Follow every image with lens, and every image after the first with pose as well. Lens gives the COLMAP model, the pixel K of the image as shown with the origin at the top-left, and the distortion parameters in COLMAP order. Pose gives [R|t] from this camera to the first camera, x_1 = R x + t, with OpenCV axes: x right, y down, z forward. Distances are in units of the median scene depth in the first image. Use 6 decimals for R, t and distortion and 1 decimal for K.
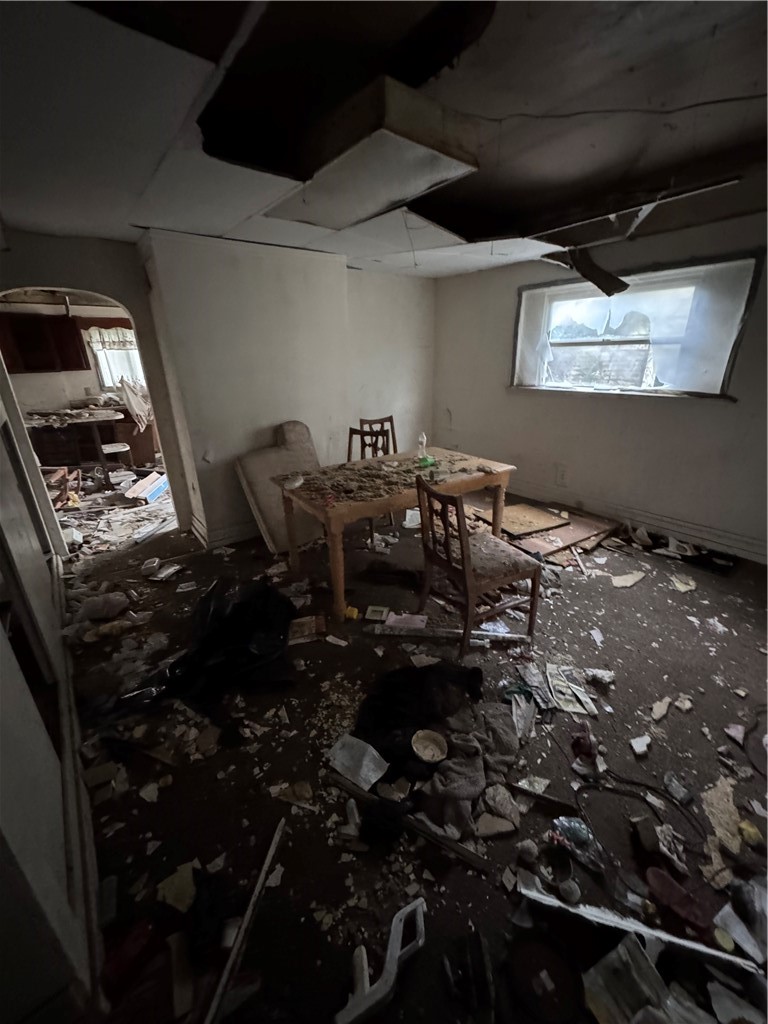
lens RADIAL K [[410.4, 0, 381.3], [0, 410.4, 511.9], [0, 0, 1]] dist [-0.001364, 0.000065]
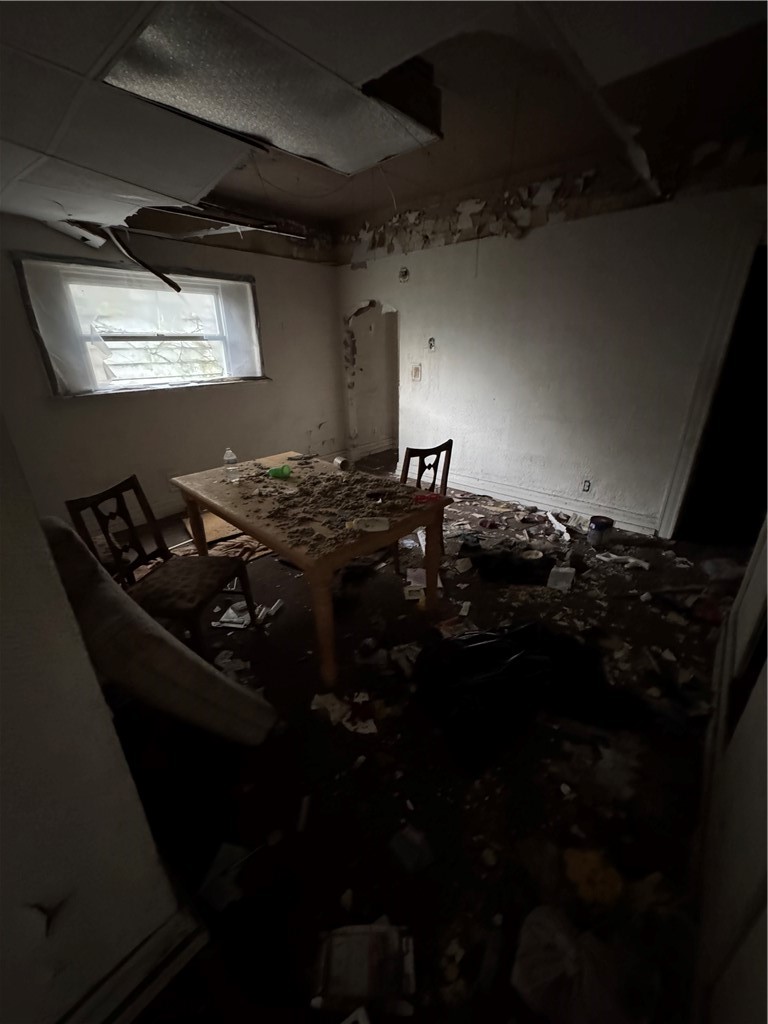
lens RADIAL K [[410.4, 0, 381.3], [0, 410.4, 511.9], [0, 0, 1]] dist [-0.001364, 0.000065]
pose [[-0.206349, -0.354158, 0.912136, -0.954443], [0.369097, 0.835160, 0.407769, -0.415646], [-0.906194, 0.420809, -0.041616, 1.138758]]
